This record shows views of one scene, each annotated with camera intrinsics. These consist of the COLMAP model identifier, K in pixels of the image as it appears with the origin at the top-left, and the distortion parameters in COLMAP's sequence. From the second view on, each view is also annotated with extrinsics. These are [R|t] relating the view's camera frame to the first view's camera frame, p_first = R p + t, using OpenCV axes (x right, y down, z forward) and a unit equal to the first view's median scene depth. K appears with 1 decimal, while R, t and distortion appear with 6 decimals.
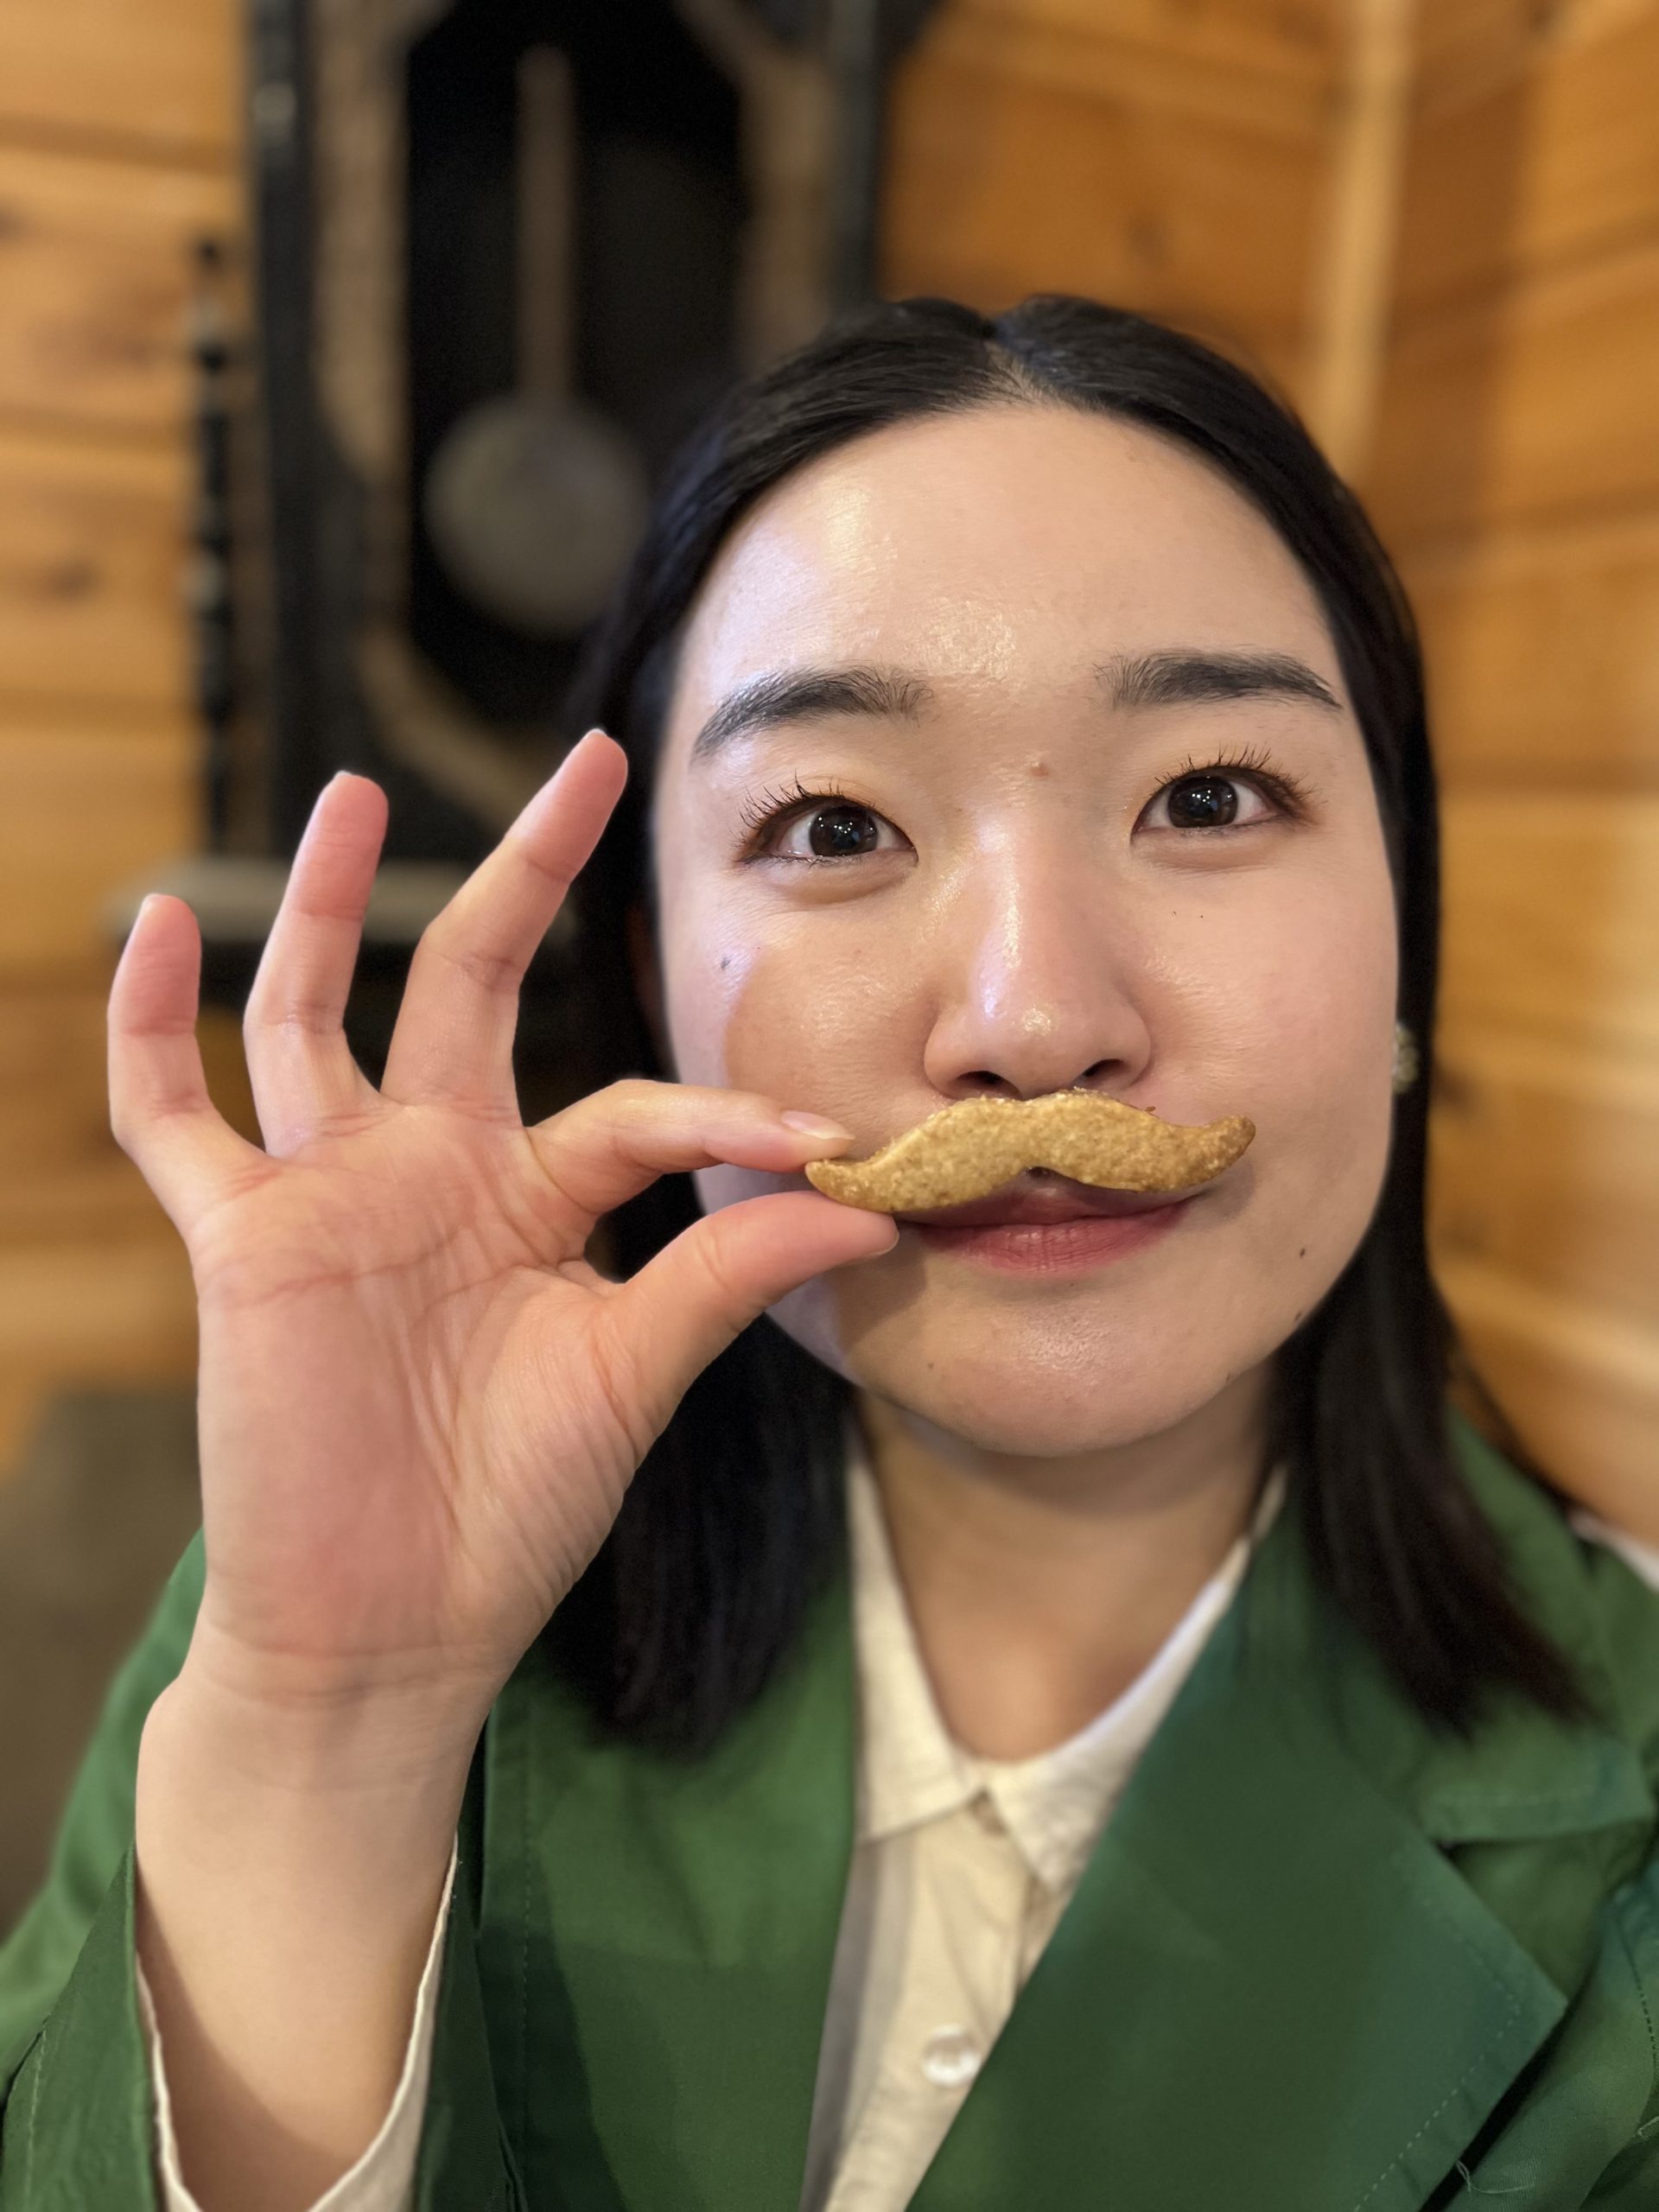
lens RADIAL K [[1713.3, 0, 826.2], [0, 1713.3, 1103.4], [0, 0, 1]] dist [-0.001780, -0.010084]
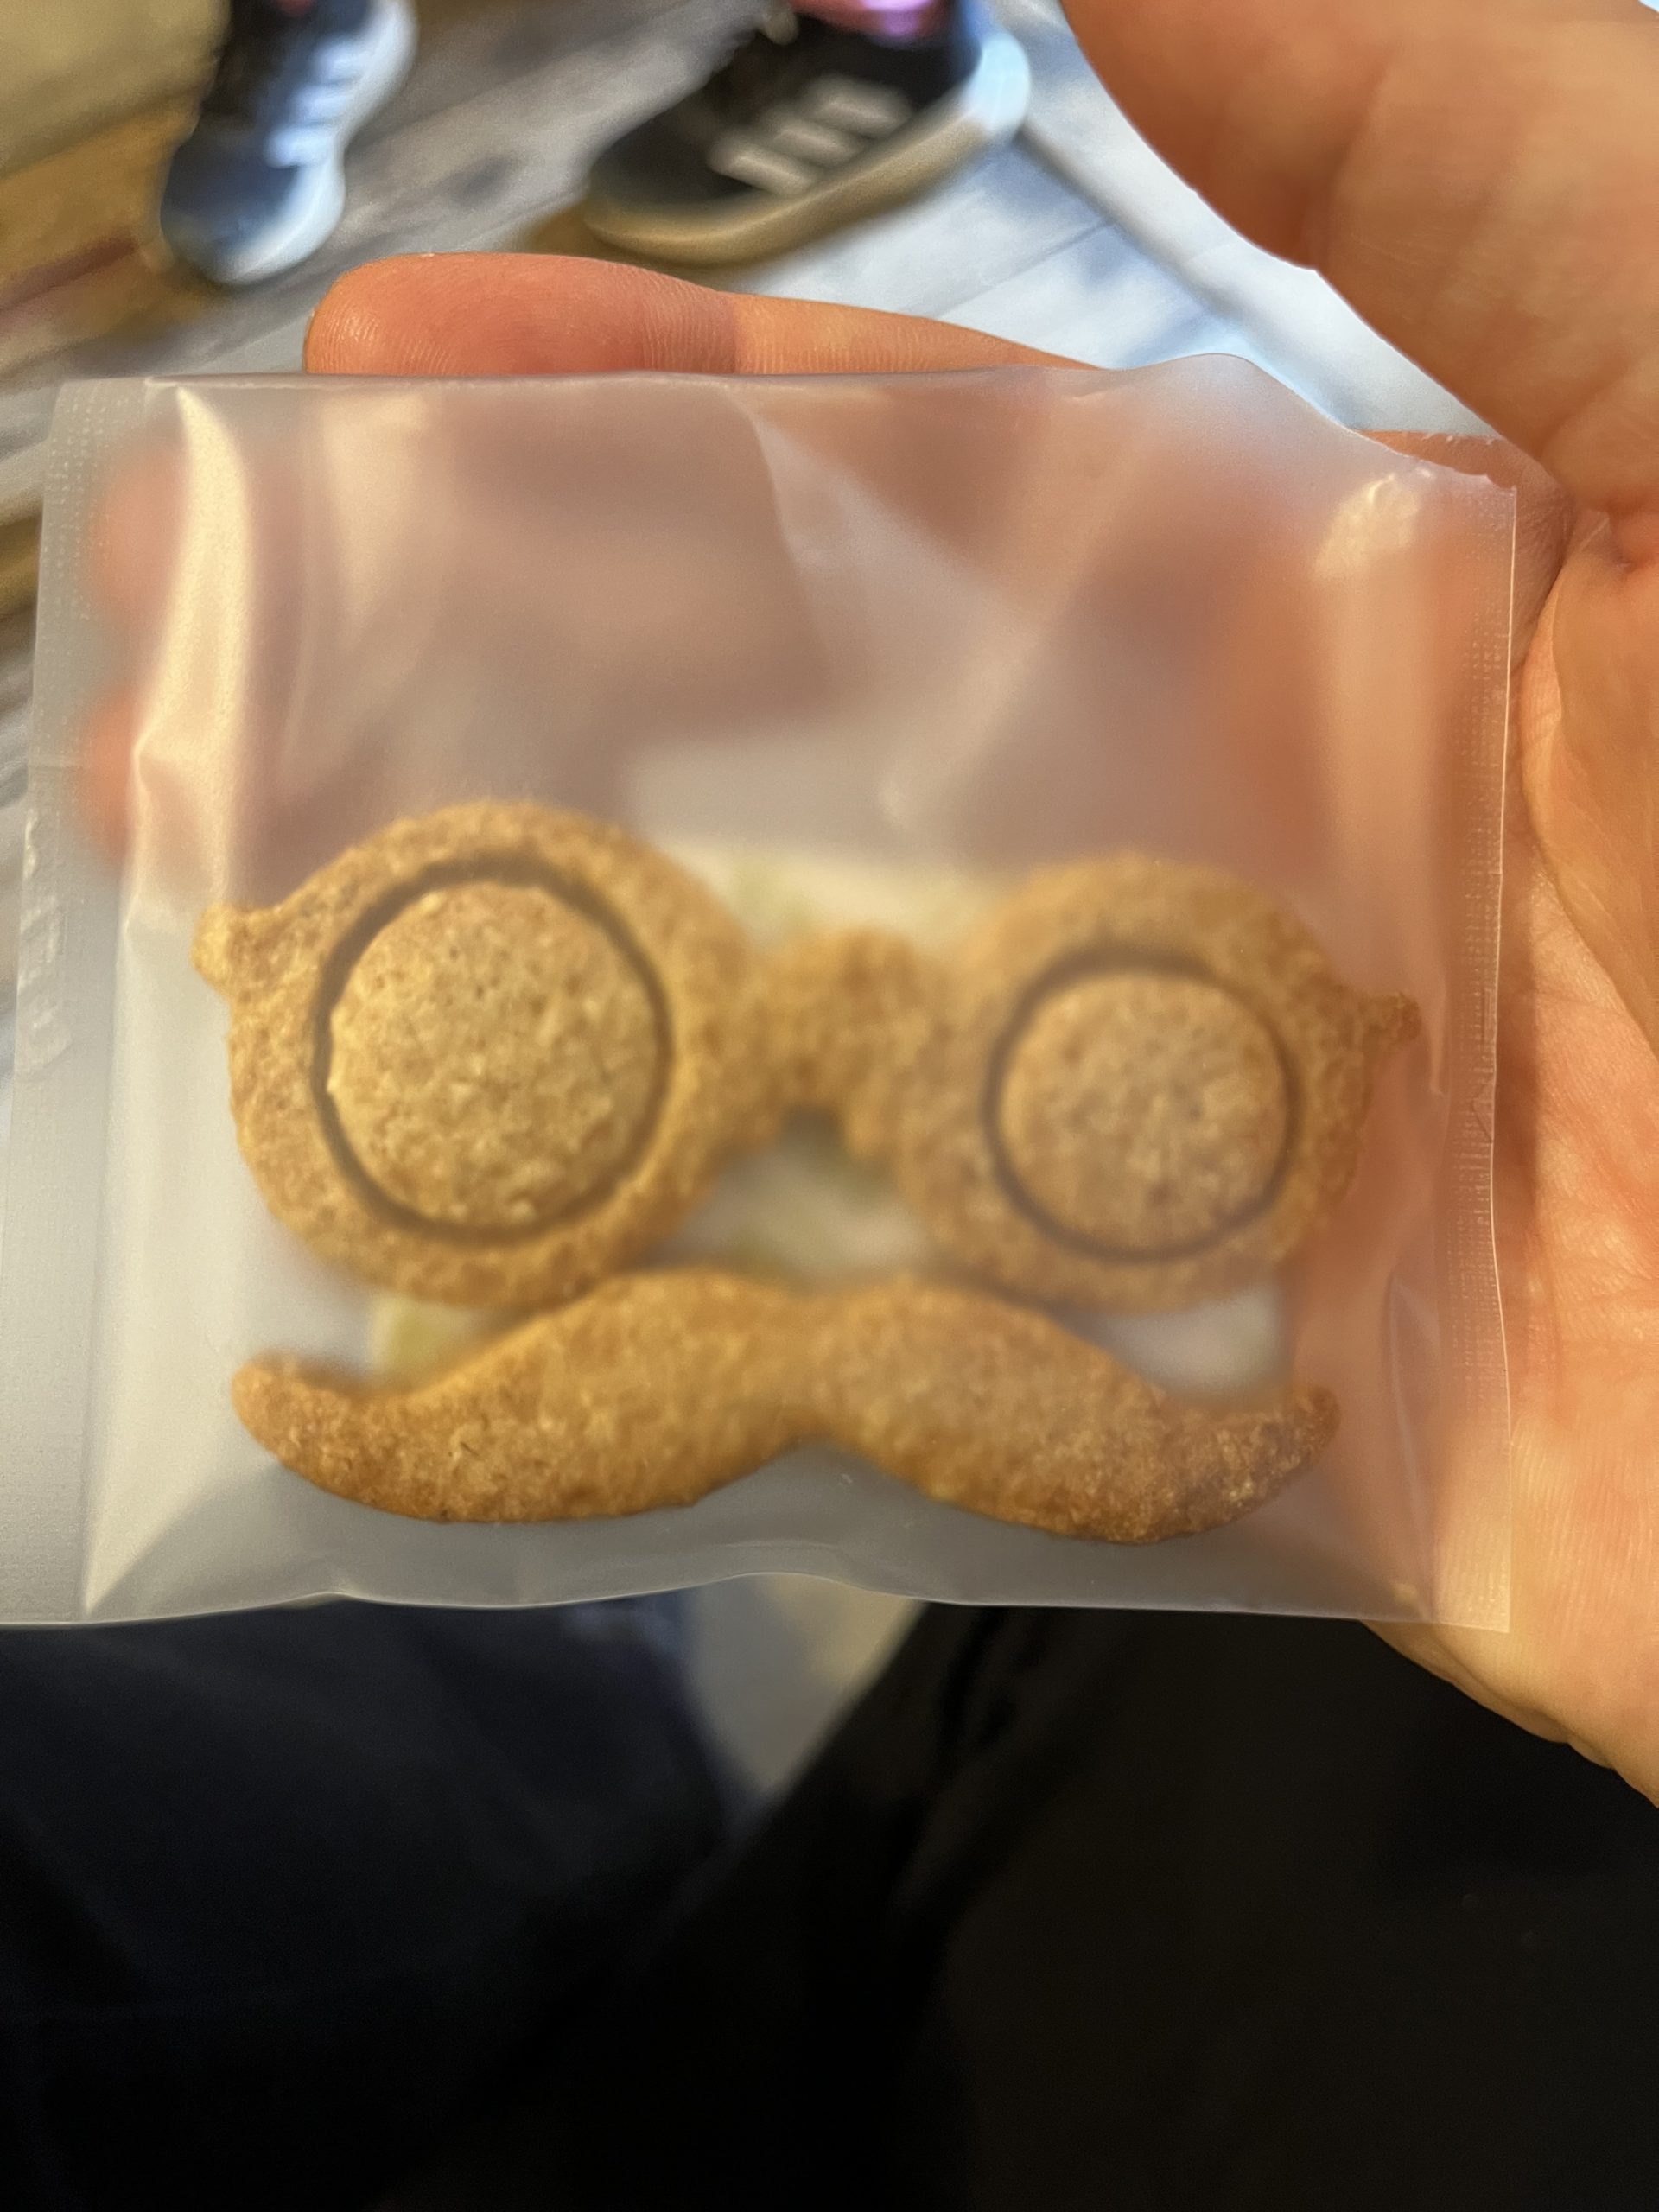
lens RADIAL K [[1713.3, 0, 828.3], [0, 1713.3, 1104.8], [0, 0, 1]] dist [-0.001780, -0.010084]
pose [[0.980238, 0.141534, 0.138212, 0.056960], [-0.124016, 0.983980, -0.128074, 0.009092], [-0.154125, 0.108402, 0.982087, 0.598803]]
